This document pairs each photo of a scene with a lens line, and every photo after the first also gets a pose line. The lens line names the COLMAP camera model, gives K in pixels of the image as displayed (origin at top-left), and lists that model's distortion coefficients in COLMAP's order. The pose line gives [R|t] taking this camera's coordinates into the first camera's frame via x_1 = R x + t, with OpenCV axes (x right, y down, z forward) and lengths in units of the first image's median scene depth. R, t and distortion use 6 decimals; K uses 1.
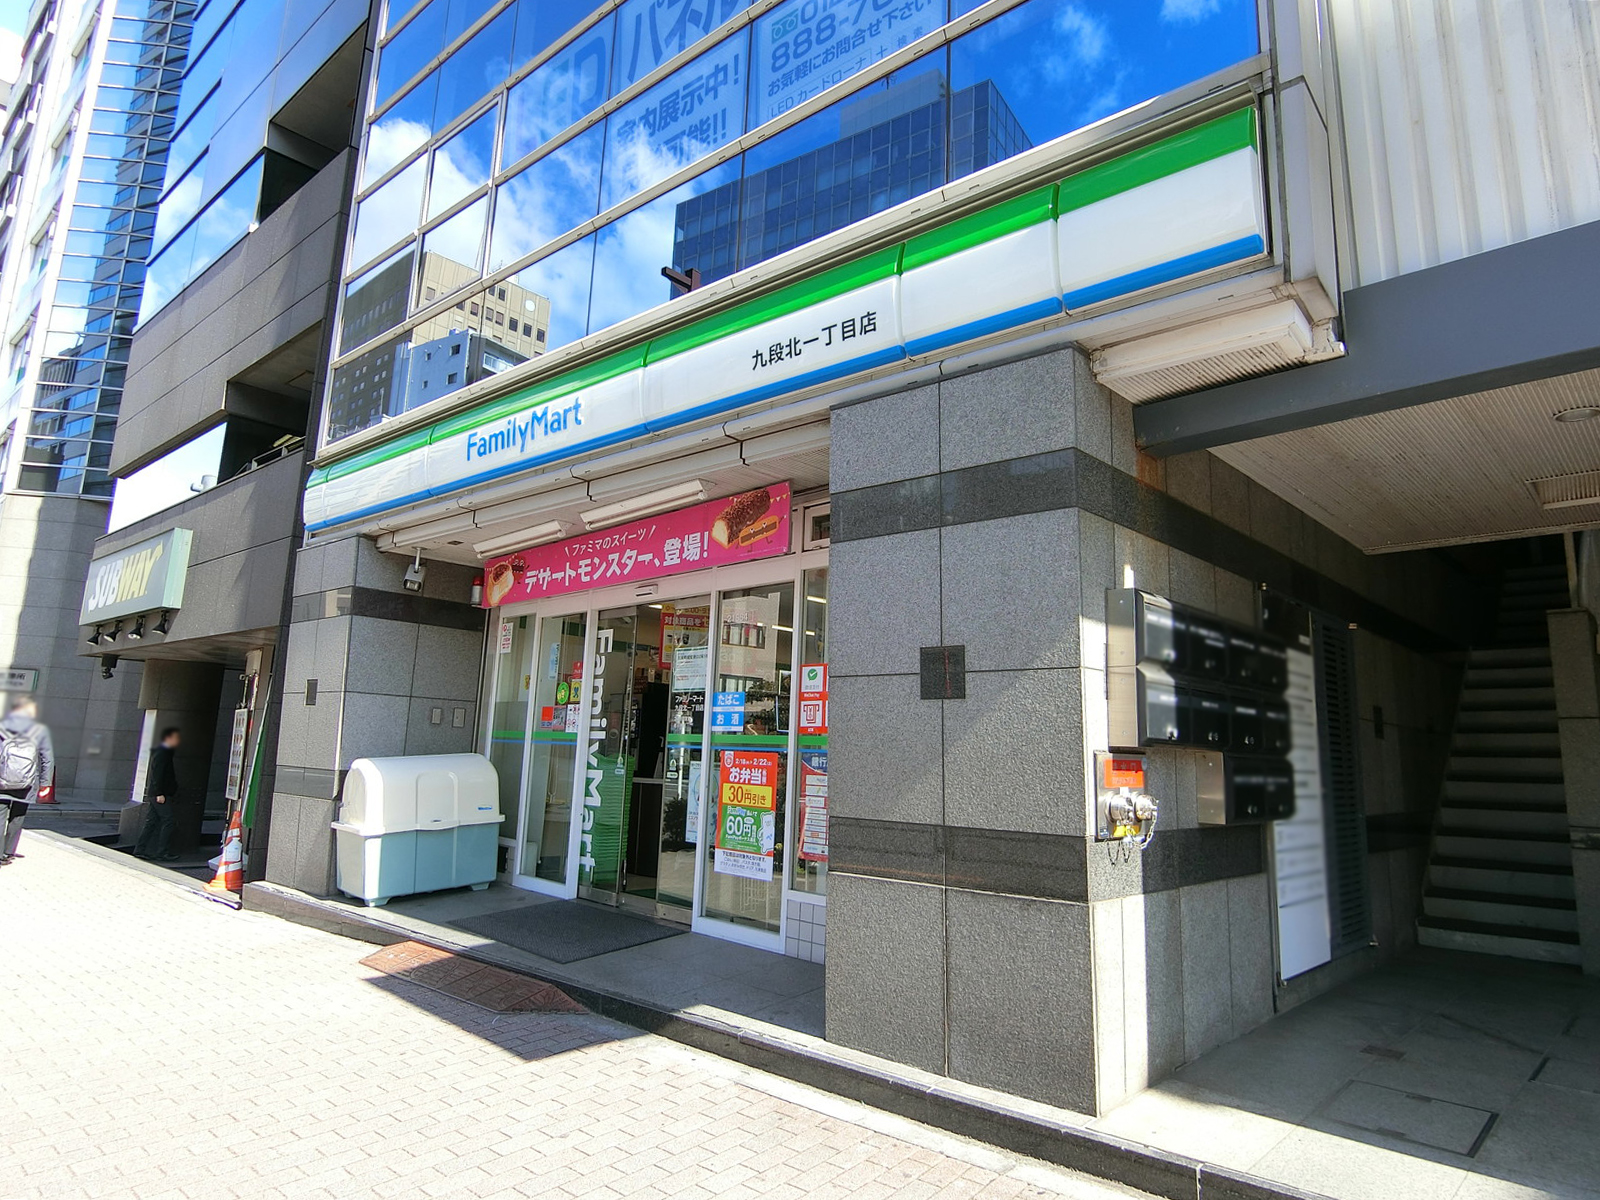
lens RADIAL K [[914.3, 0, 800.0], [0, 914.3, 600.0], [0, 0, 1]] dist [0.035826, -0.000651]
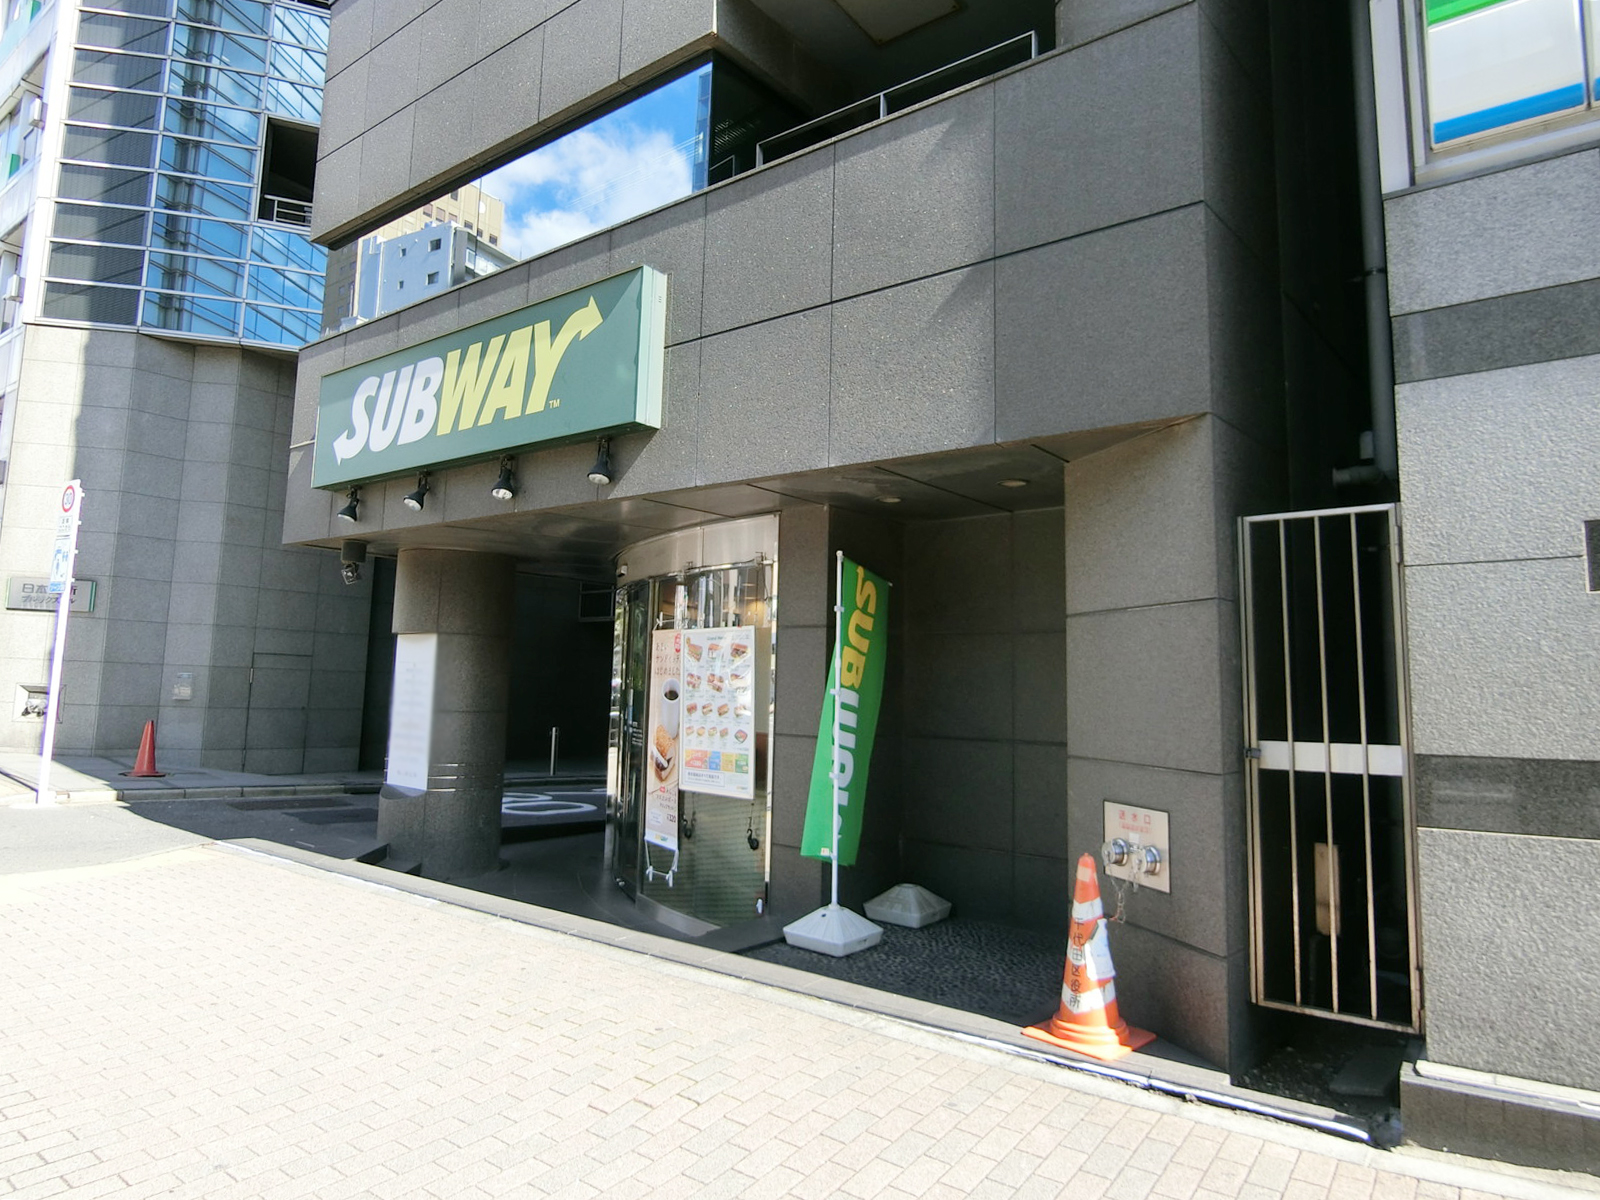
lens RADIAL K [[914.3, 0, 800.0], [0, 914.3, 600.0], [0, 0, 1]] dist [0.035826, -0.000651]
pose [[0.996563, 0.015676, 0.081344, -0.350645], [-0.020291, 0.998212, 0.056222, 0.041283], [-0.080317, -0.057680, 0.995099, 0.270814]]
